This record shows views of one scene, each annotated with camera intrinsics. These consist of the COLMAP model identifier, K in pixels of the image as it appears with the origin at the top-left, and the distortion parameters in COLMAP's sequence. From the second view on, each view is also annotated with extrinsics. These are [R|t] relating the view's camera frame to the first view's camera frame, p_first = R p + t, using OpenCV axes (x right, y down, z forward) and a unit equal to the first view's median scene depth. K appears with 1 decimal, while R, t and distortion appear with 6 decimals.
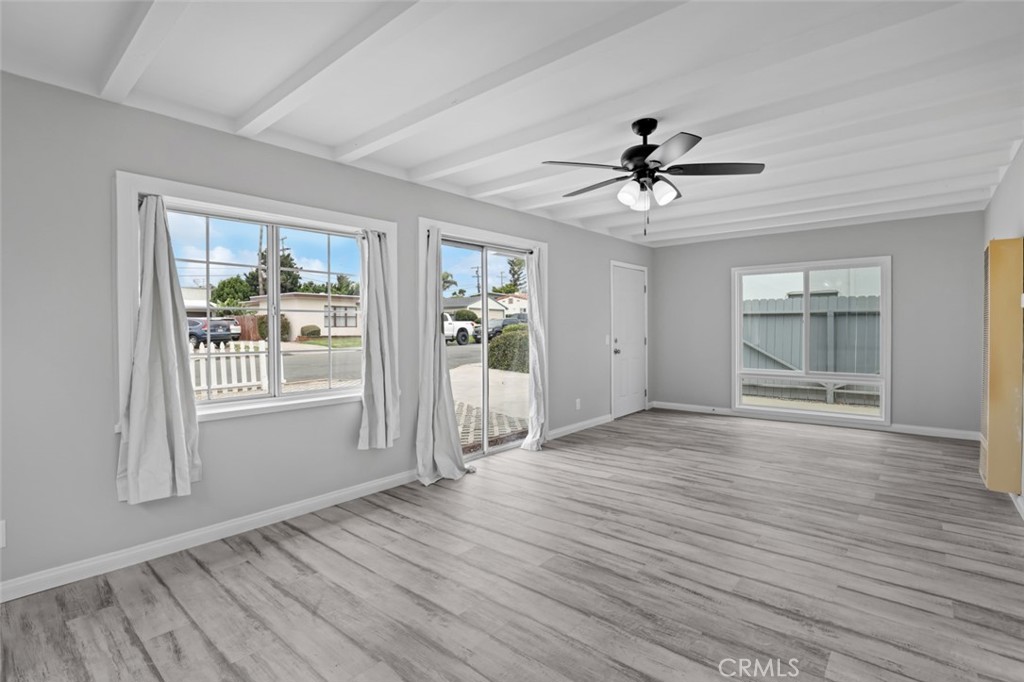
lens RADIAL K [[477.9, 0, 522.9], [0, 477.9, 333.7], [0, 0, 1]] dist [-0.027802, 0.000853]
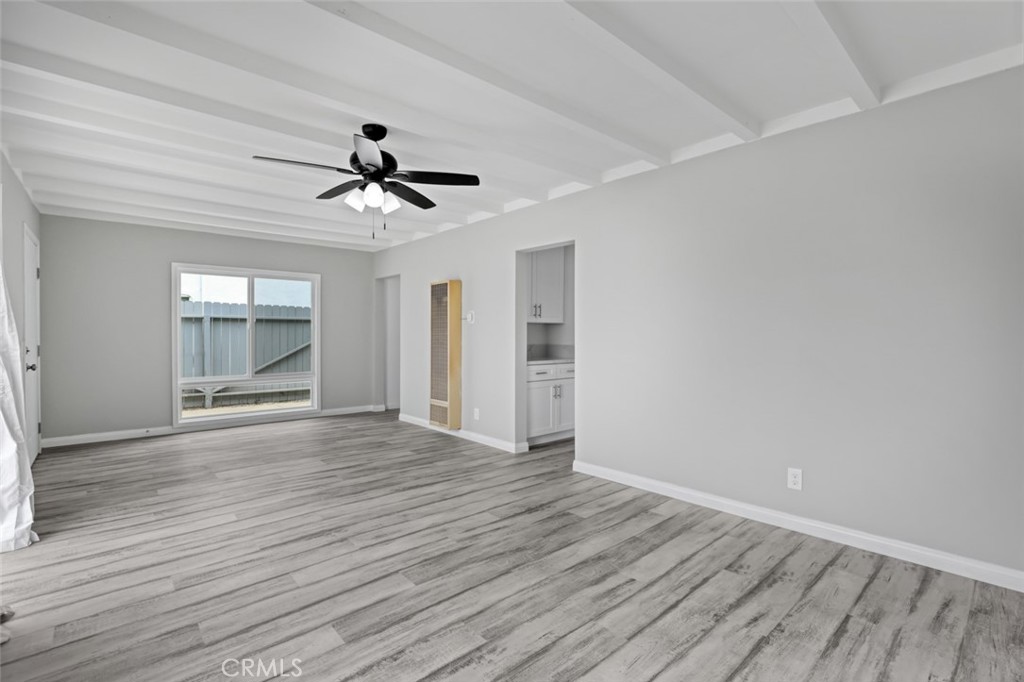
lens RADIAL K [[477.9, 0, 522.9], [0, 477.9, 333.7], [0, 0, 1]] dist [-0.027802, 0.000853]
pose [[0.134959, 0.003197, 0.990846, -0.680390], [0.010499, 0.999934, -0.004657, 0.001652], [-0.990796, 0.011032, 0.134916, 0.522954]]
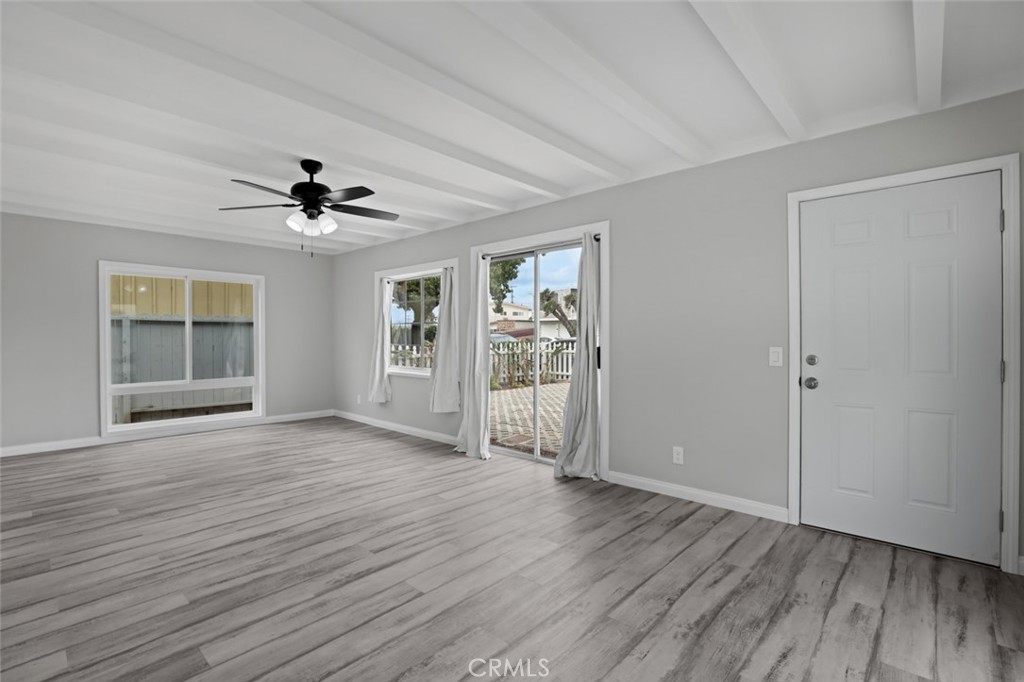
lens RADIAL K [[476.6, 0, 512.0], [0, 476.6, 341.0], [0, 0, 1]] dist [-0.028238, 0.000576]
pose [[-0.053825, 0.015109, -0.998436, 1.360510], [-0.007207, 0.999854, 0.015519, -0.015450], [0.998524, 0.008032, -0.053708, 1.497727]]
